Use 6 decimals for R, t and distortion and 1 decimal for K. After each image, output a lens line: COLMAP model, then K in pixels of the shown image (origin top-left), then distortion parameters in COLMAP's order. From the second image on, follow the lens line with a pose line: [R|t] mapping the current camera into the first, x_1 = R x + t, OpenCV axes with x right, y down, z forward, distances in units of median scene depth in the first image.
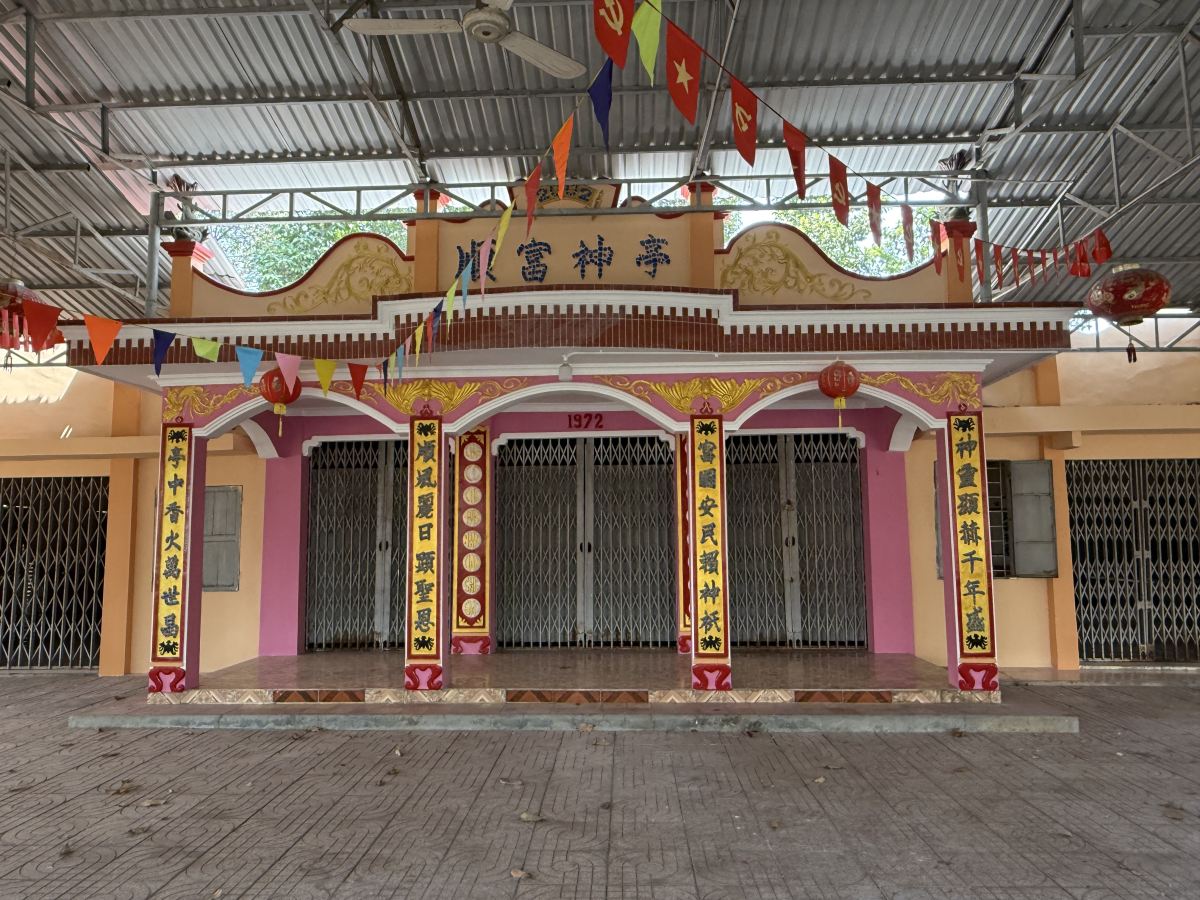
lens RADIAL K [[835.4, 0, 600.0], [0, 835.4, 449.7], [0, 0, 1]] dist [0.002586, -0.001666]
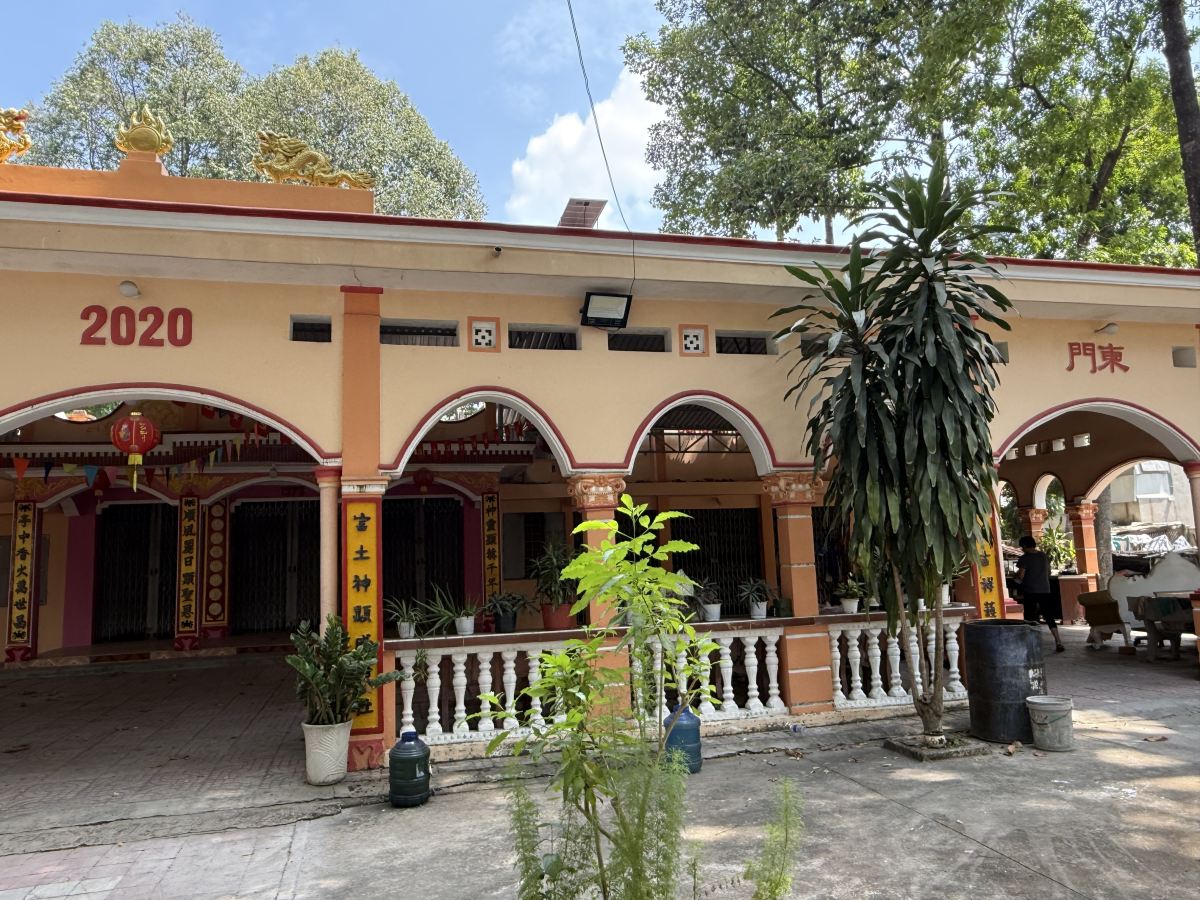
lens RADIAL K [[835.4, 0, 600.0], [0, 835.4, 451.2], [0, 0, 1]] dist [0.002586, -0.001666]
pose [[0.960080, 0.008801, 0.279586, 0.128810], [-0.001162, 0.999622, -0.027477, -0.085912], [-0.279722, 0.026056, 0.959728, -0.937758]]
